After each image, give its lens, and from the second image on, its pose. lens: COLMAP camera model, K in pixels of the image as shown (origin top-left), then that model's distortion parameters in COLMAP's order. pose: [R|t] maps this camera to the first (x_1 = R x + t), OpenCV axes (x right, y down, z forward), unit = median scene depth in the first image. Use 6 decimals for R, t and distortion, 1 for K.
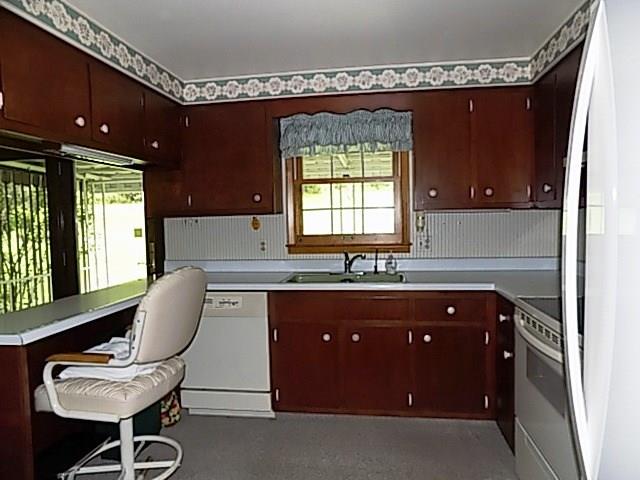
lens RADIAL K [[407.2, 0, 339.3], [0, 407.2, 242.0], [0, 0, 1]] dist [-0.072649, 0.022698]
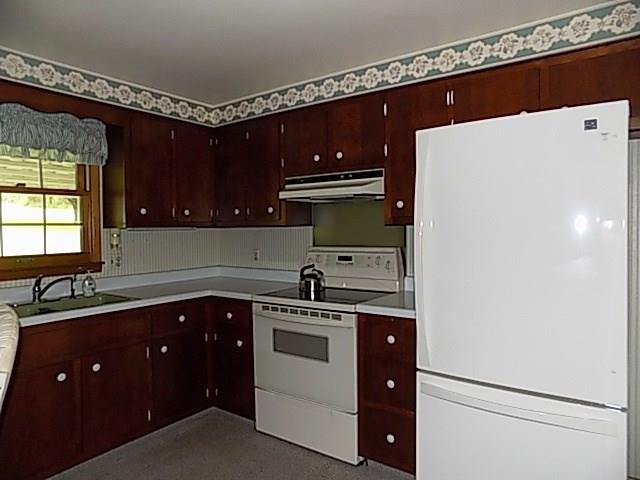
lens RADIAL K [[429.8, 0, 321.8], [0, 429.8, 241.8], [0, 0, 1]] dist [-0.056783, 0.050047]
pose [[0.471082, -0.014418, 0.881972, -0.956330], [0.056527, 0.998305, -0.013873, -0.003246], [-0.880276, 0.056390, 0.471098, 0.166202]]
